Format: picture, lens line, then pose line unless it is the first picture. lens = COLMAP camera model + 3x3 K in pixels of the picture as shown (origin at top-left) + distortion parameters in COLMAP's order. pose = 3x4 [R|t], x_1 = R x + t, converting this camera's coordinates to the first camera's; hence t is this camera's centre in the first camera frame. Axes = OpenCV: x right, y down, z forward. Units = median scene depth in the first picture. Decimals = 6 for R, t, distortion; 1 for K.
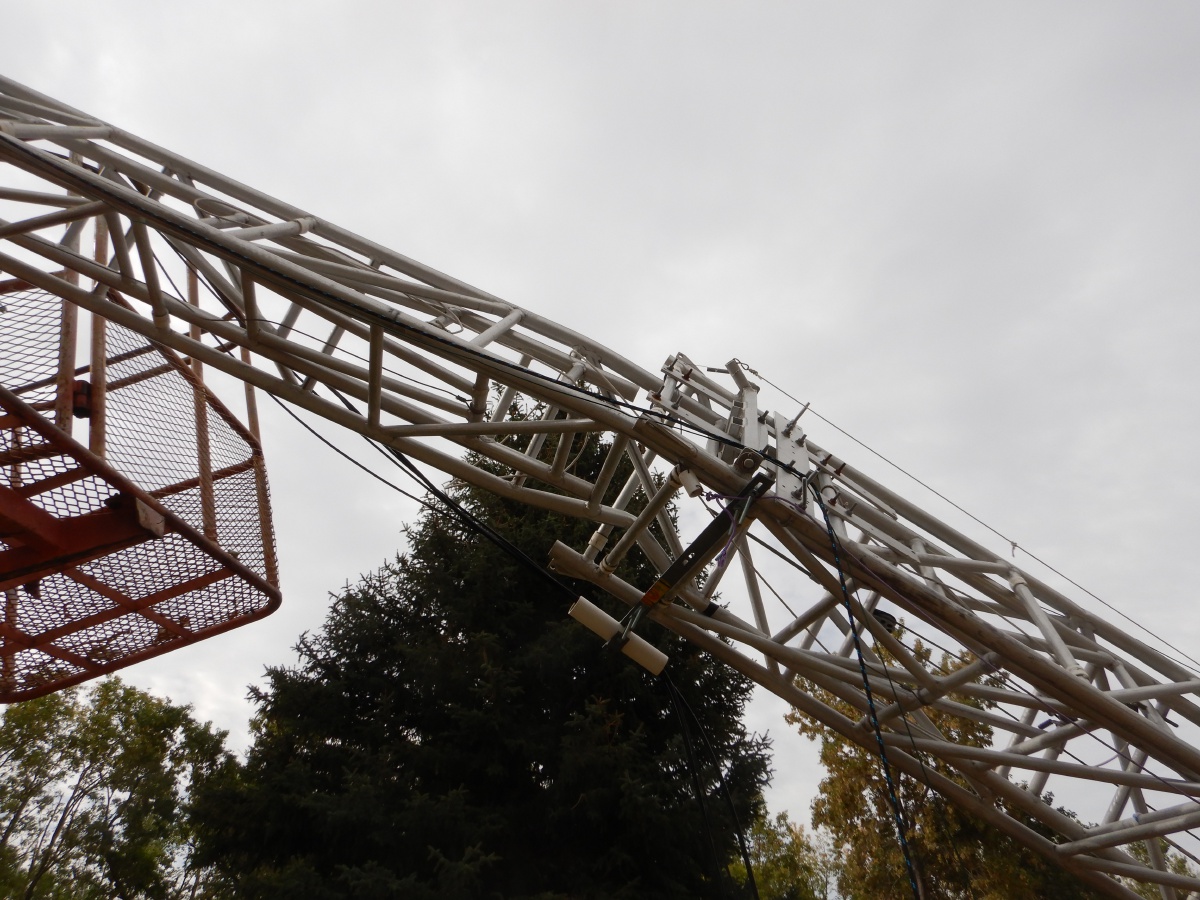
lens RADIAL K [[843.2, 0, 594.3], [0, 843.2, 446.4], [0, 0, 1]] dist [0.003813, -0.004388]
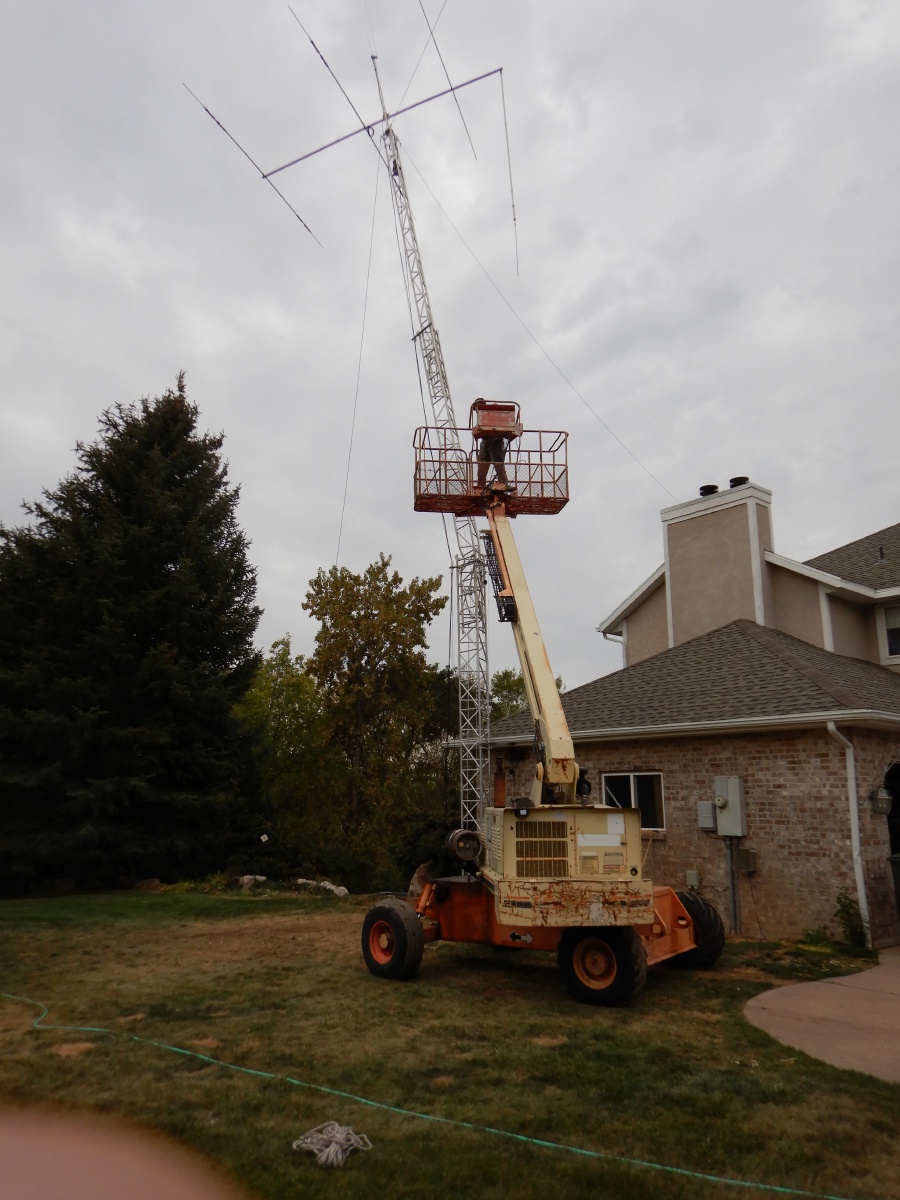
lens RADIAL K [[843.2, 0, 452.3], [0, 843.2, 598.0], [0, 0, 1]] dist [0.003813, -0.004388]
pose [[0.937431, 0.114199, 0.328910, -0.011325], [-0.230132, 0.912128, 0.339208, -0.261859], [-0.261270, -0.393677, 0.881338, -0.372624]]
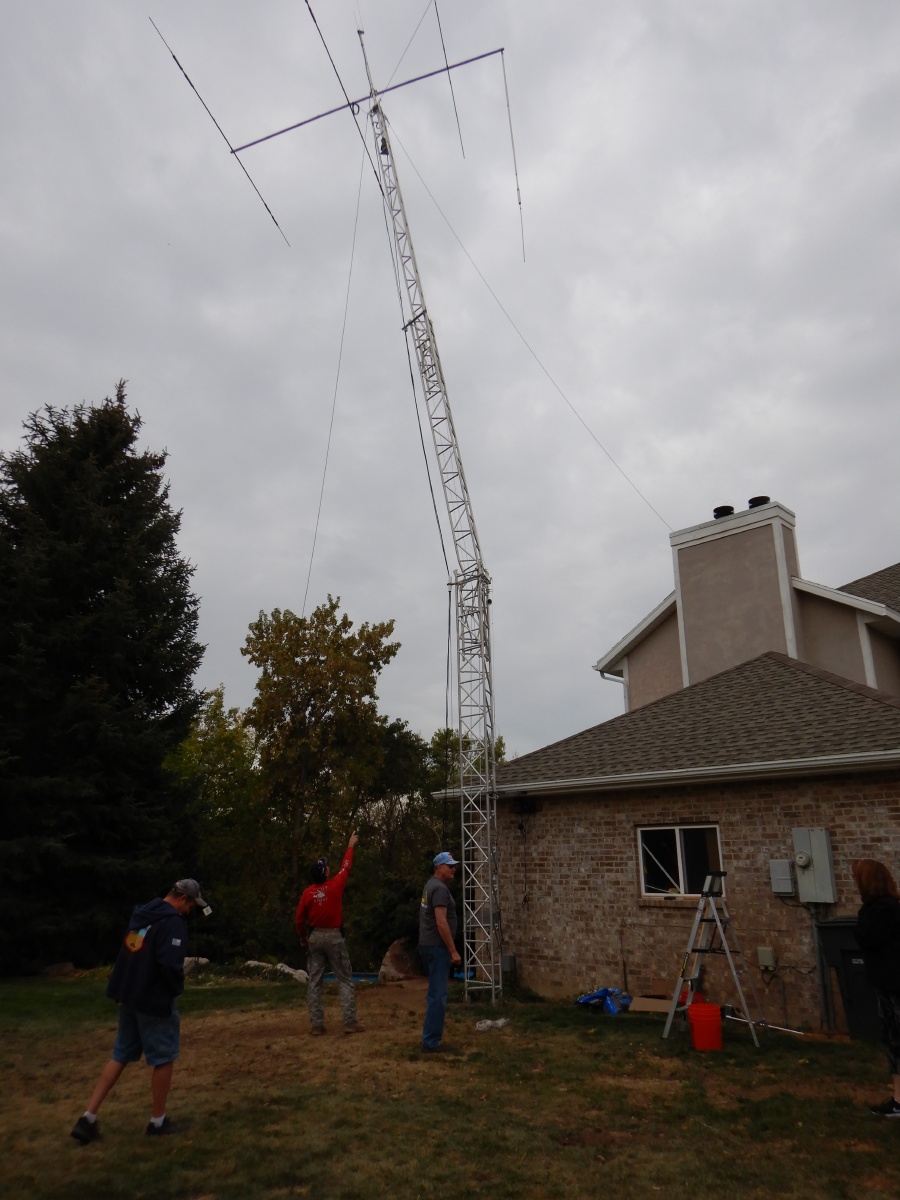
lens RADIAL K [[844.3, 0, 450.0], [0, 844.3, 600.0], [0, 0, 1]] dist [0.003186, 0.002061]
pose [[0.904133, 0.156580, 0.397526, -0.019709], [-0.271496, 0.928977, 0.251579, -0.192190], [-0.329900, -0.335387, 0.882429, -0.283421]]
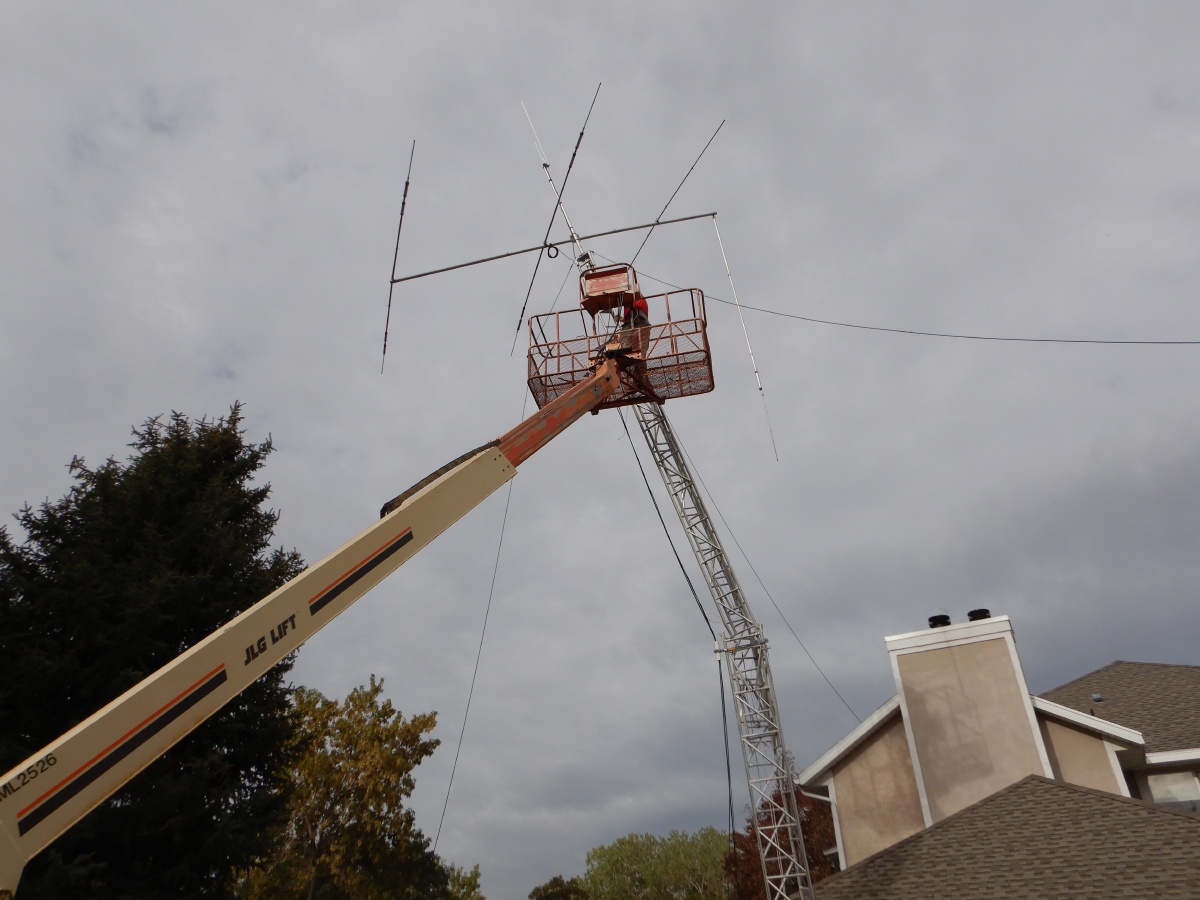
lens RADIAL K [[850.0, 0, 600.0], [0, 850.0, 450.0], [0, 0, 1]] dist [0.002645, 0.006041]
pose [[0.753045, 0.393643, 0.527227, -0.175578], [-0.400797, 0.909909, -0.106901, -0.089256], [-0.521810, -0.130810, 0.842973, -0.142022]]
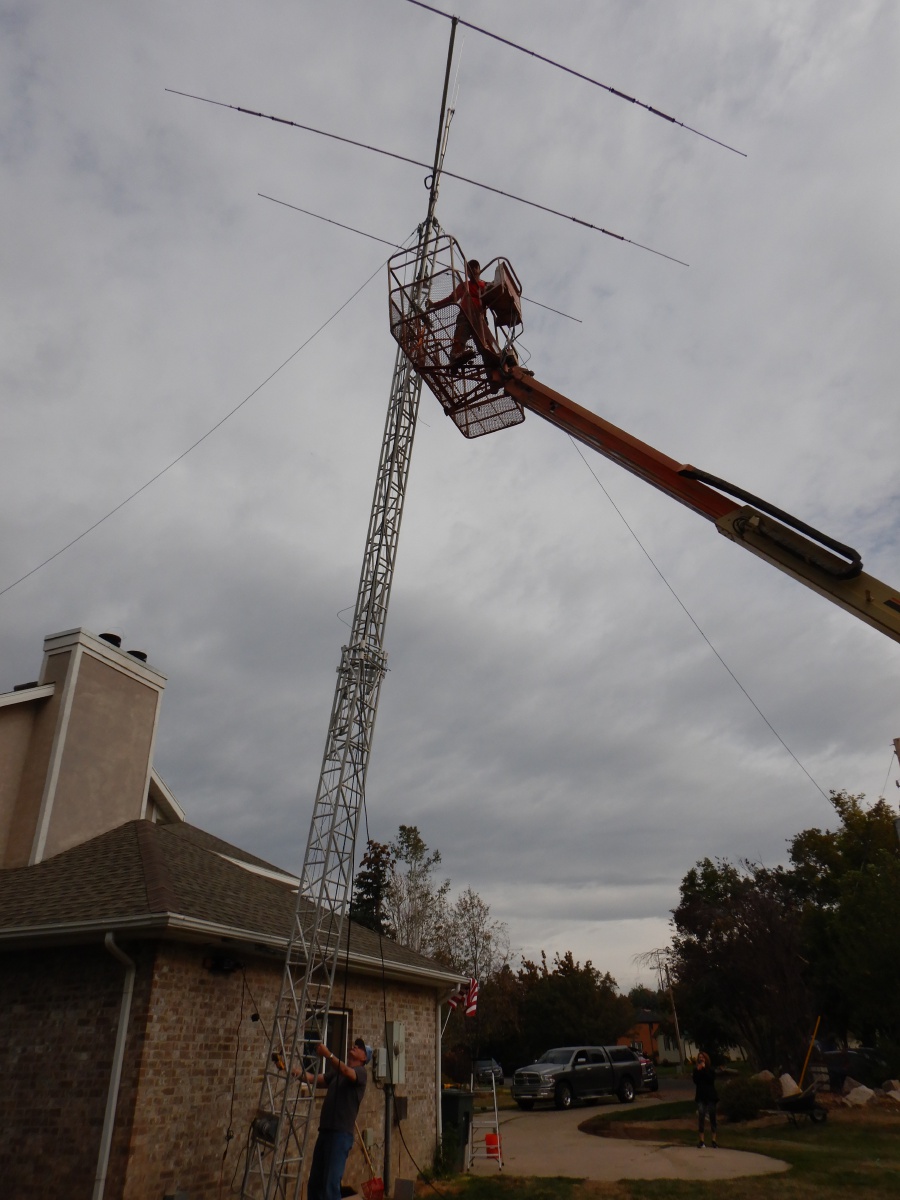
lens RADIAL K [[865.9, 0, 449.9], [0, 865.9, 606.4], [0, 0, 1]] dist [0.004236, 0.004246]
pose [[-0.722747, 0.368694, 0.584552, -0.119771], [-0.369653, 0.508430, -0.777725, 0.244027], [-0.583946, -0.778180, -0.231178, 0.292062]]
